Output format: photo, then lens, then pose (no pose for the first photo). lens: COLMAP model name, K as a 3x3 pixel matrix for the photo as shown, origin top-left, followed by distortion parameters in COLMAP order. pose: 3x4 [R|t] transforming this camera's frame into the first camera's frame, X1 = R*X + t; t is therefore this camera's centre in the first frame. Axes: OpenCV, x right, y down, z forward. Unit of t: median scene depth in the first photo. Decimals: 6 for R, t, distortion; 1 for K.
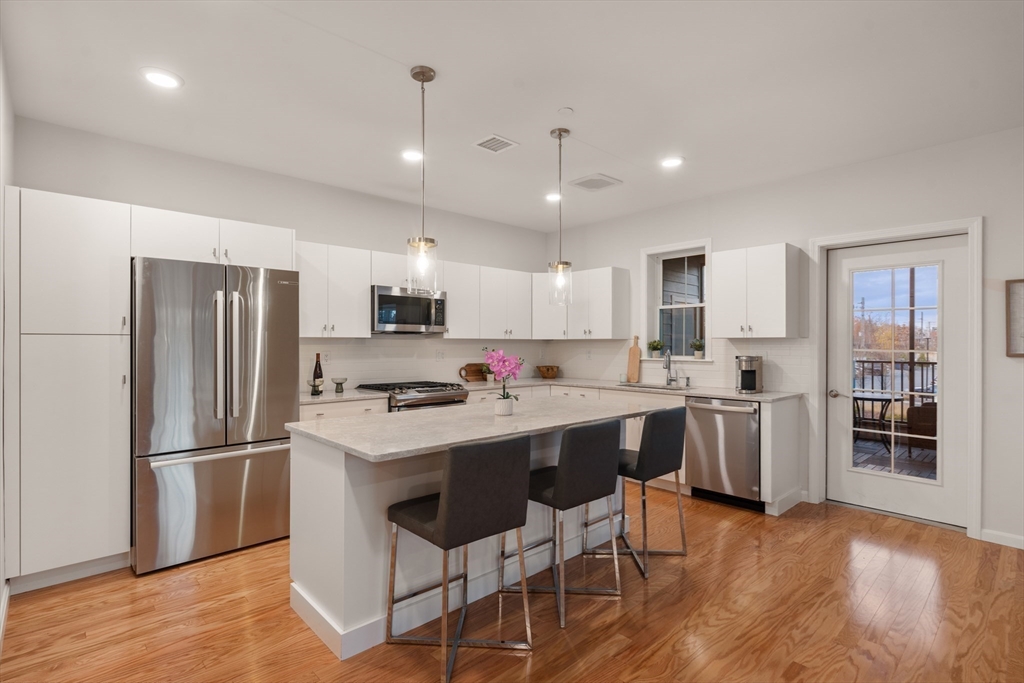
lens RADIAL K [[494.9, 0, 512.1], [0, 494.9, 336.2], [0, 0, 1]] dist [-0.000469, -0.000213]
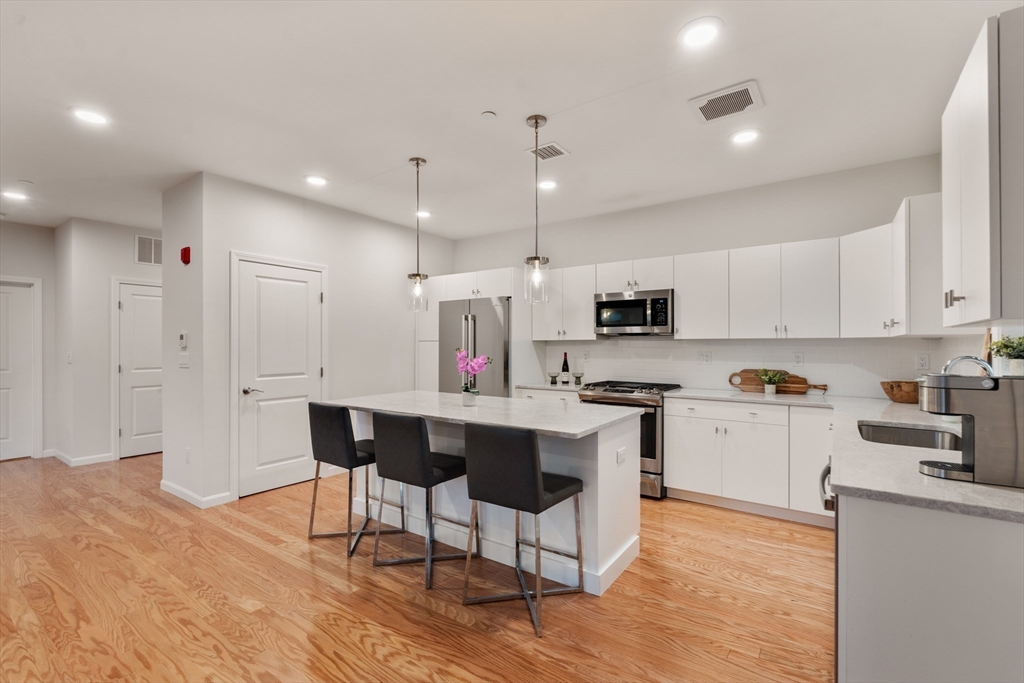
lens RADIAL K [[453.7, 0, 512.0], [0, 453.7, 341.5], [0, 0, 1]] dist [-0.000032, 0.000029]
pose [[0.206405, -0.006207, -0.978447, 0.707312], [0.018576, 0.999825, -0.002424, 0.005734], [0.978290, -0.017676, 0.206484, 0.589205]]
